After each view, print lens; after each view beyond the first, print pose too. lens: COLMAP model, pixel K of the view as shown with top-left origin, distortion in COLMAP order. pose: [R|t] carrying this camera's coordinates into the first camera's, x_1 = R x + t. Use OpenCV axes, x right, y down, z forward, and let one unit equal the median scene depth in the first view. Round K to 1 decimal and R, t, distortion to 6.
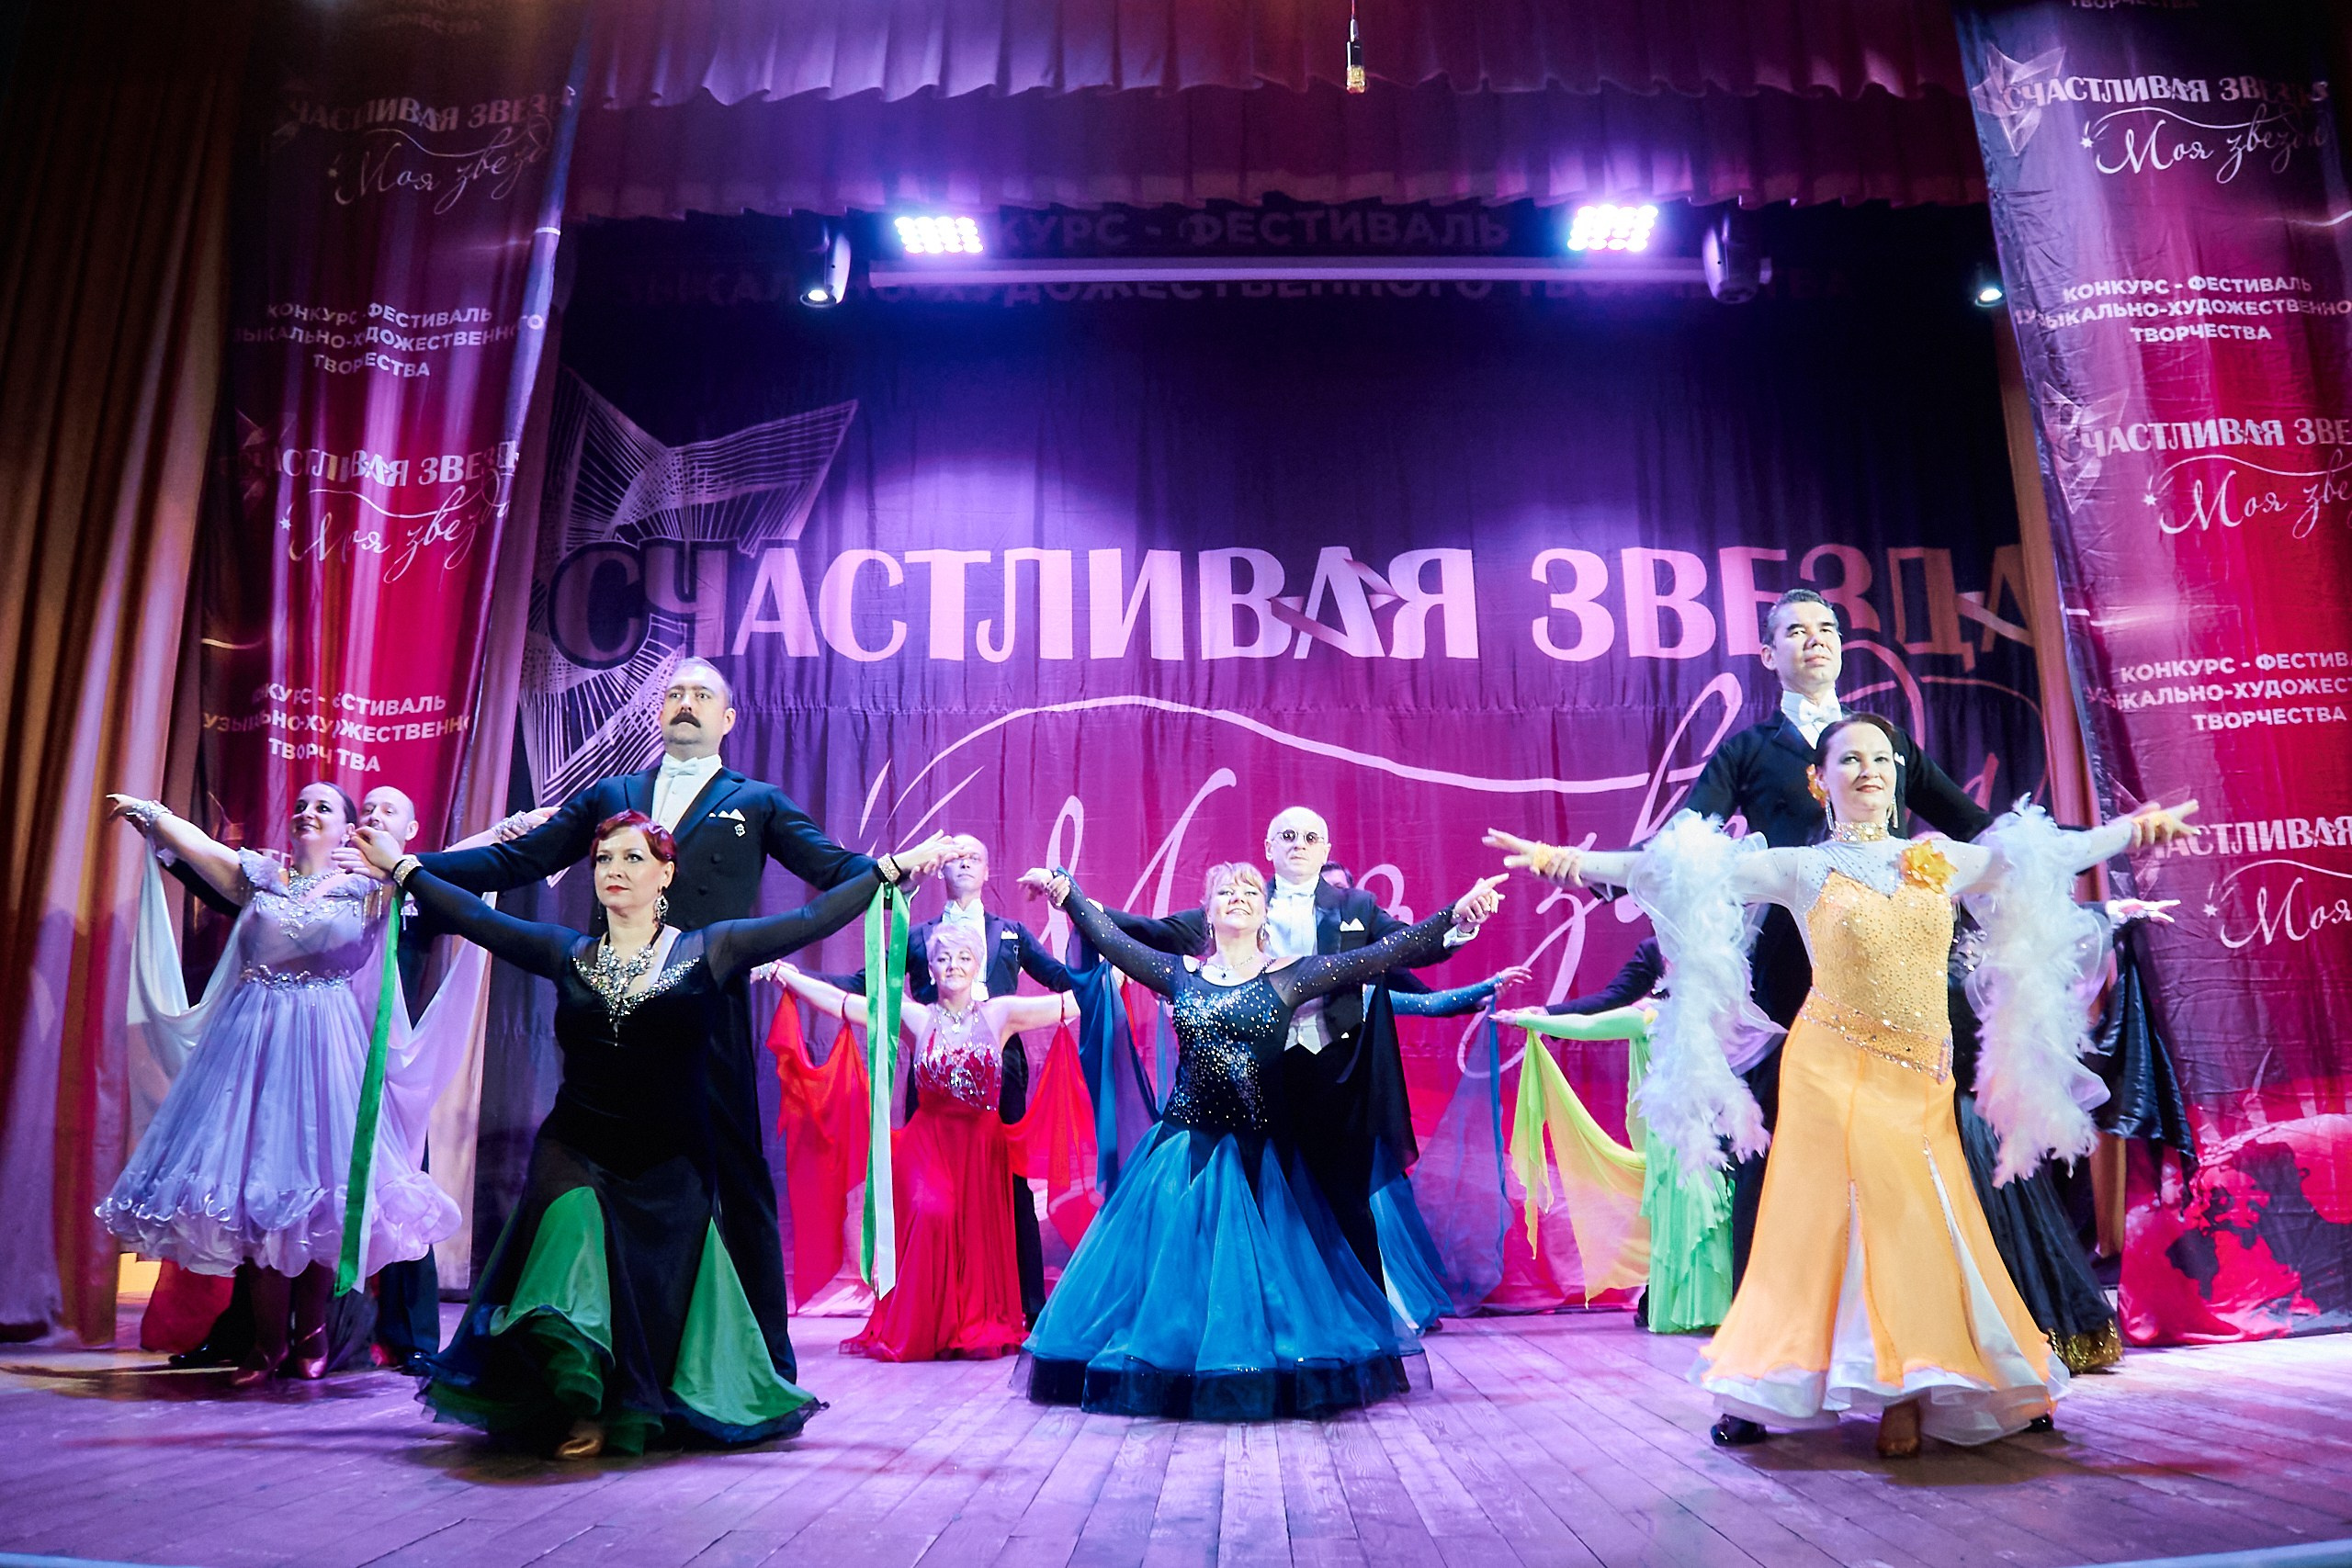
lens RADIAL K [[1923.0, 0, 1250.6], [0, 1923.0, 689.3], [0, 0, 1]] dist [-0.188428, 0.093859]
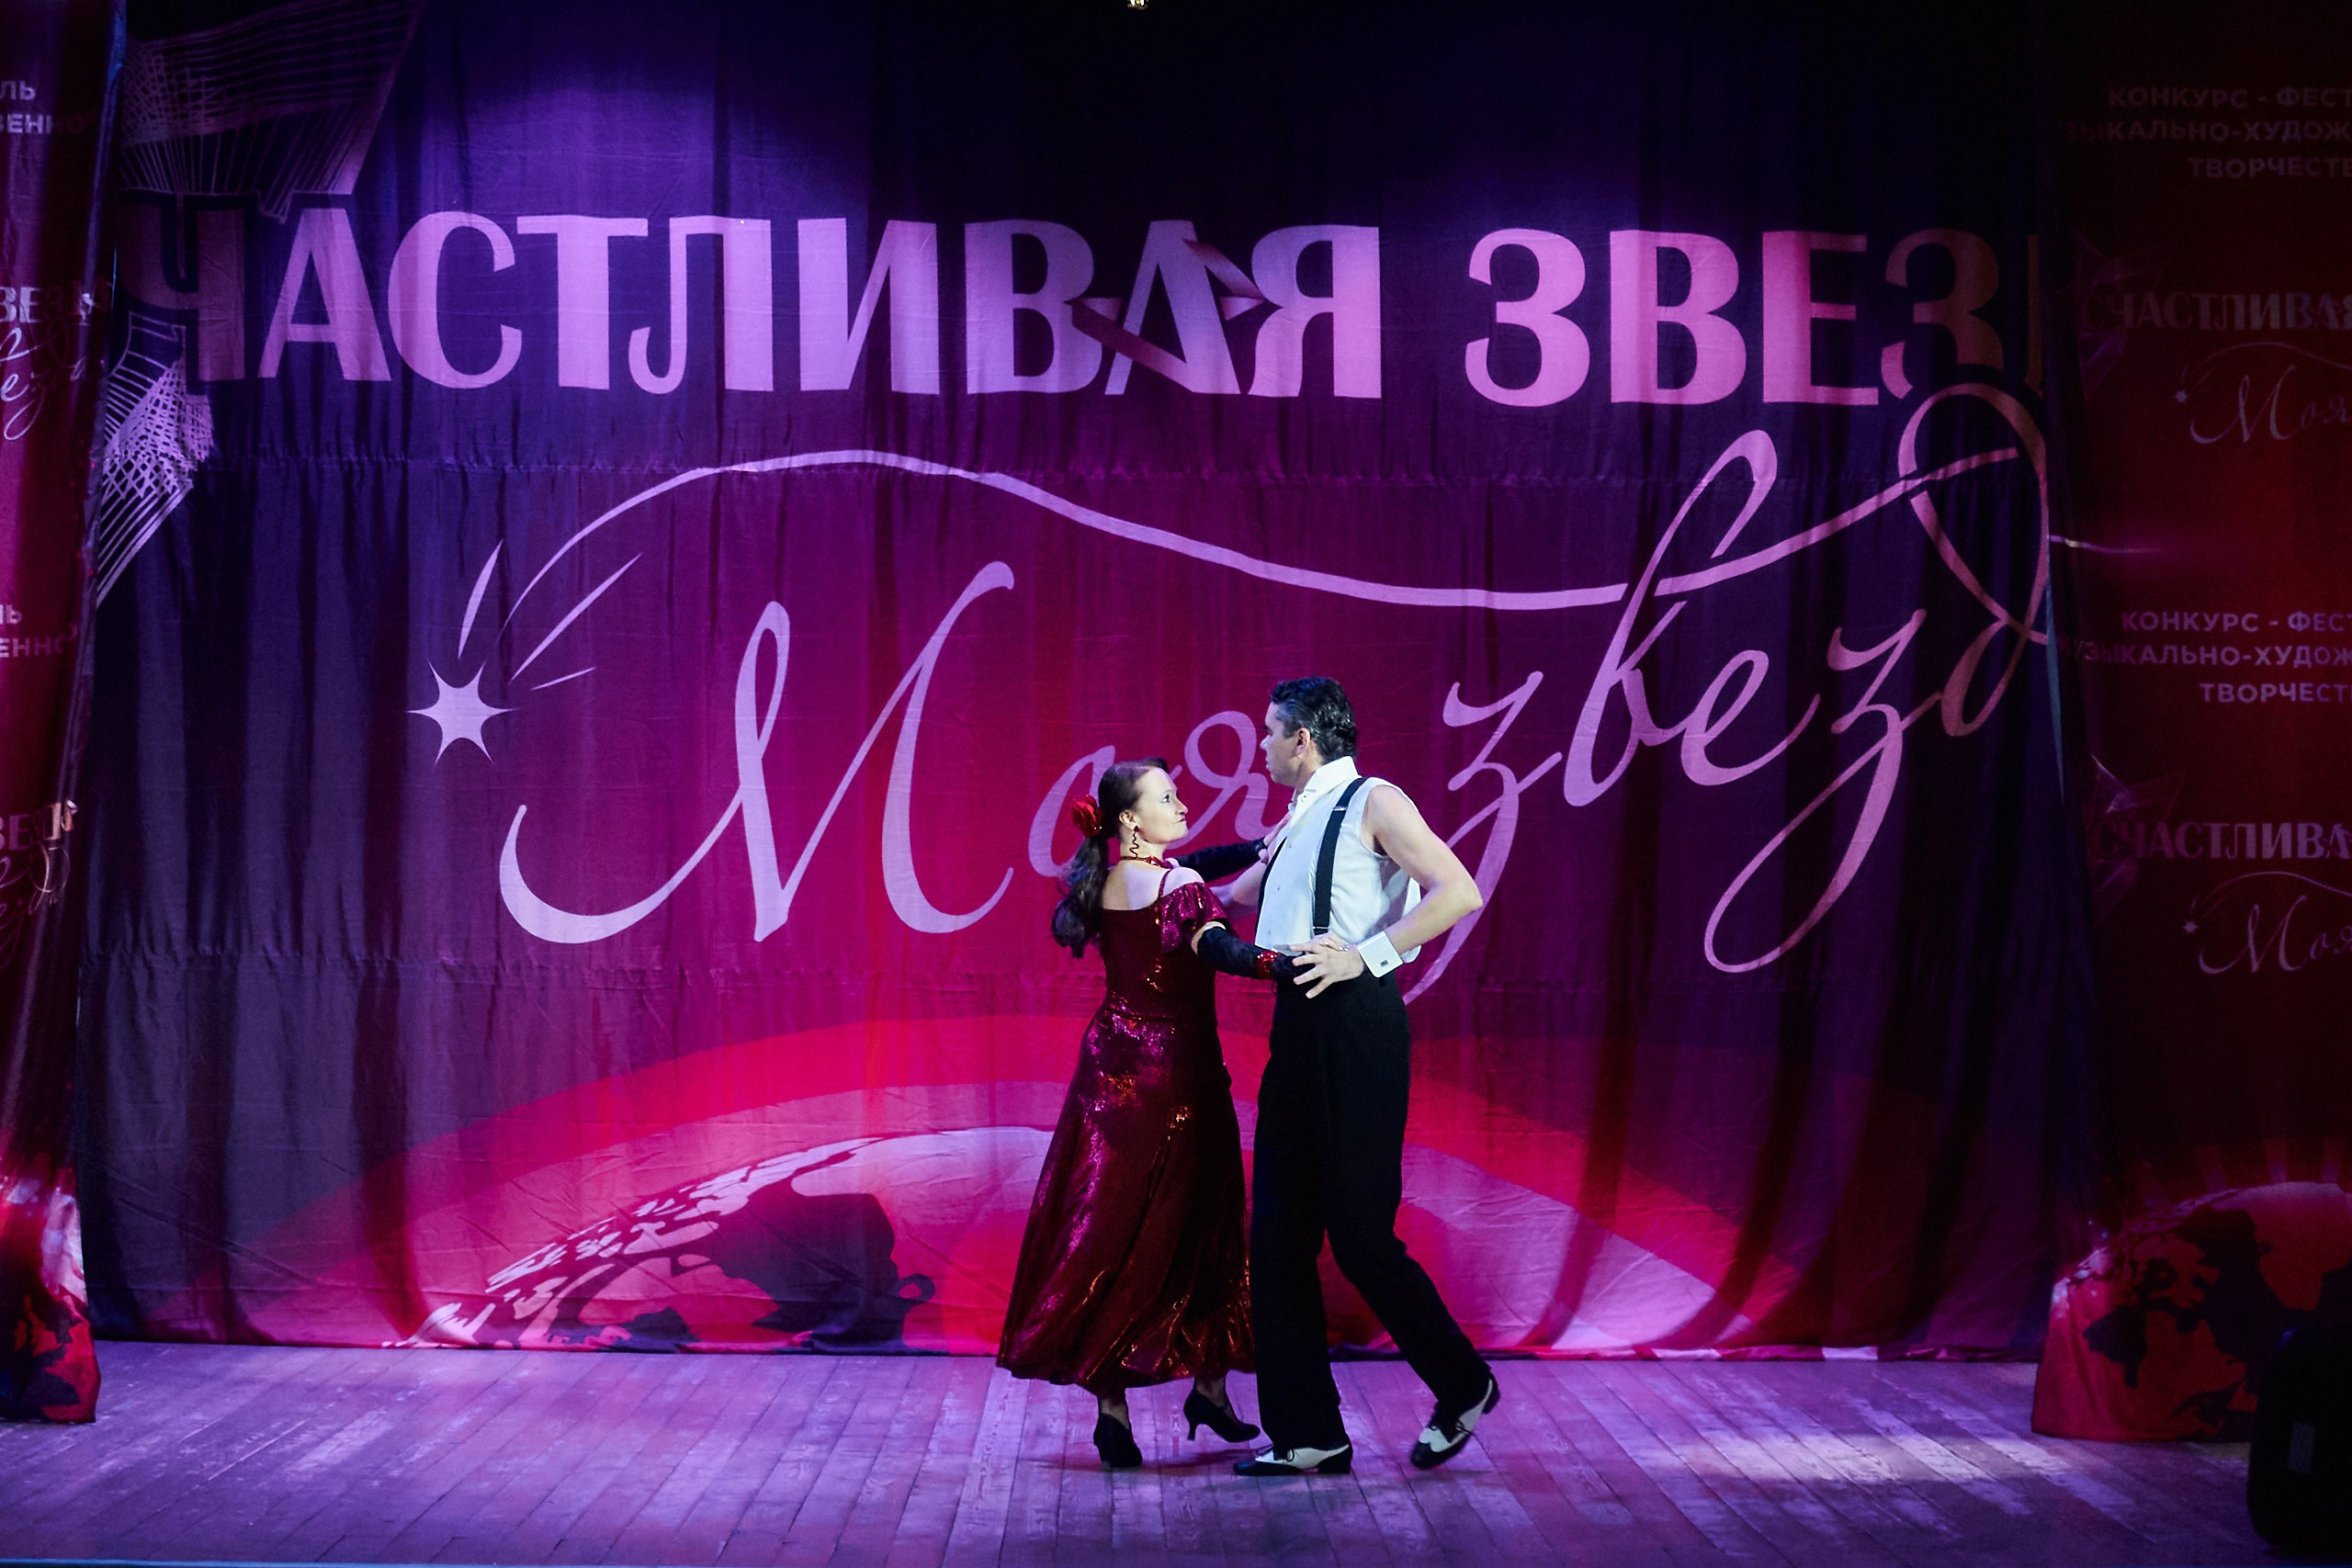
lens RADIAL K [[5219.1, 0, 1087.3], [0, 5219.1, 787.9], [0, 0, 1]] dist [-0.271757, 1.245974]
pose [[0.999819, 0.018239, -0.005386, 0.028717], [-0.016583, 0.974776, 0.222567, -0.285097], [0.009309, -0.222438, 0.974902, -0.792333]]
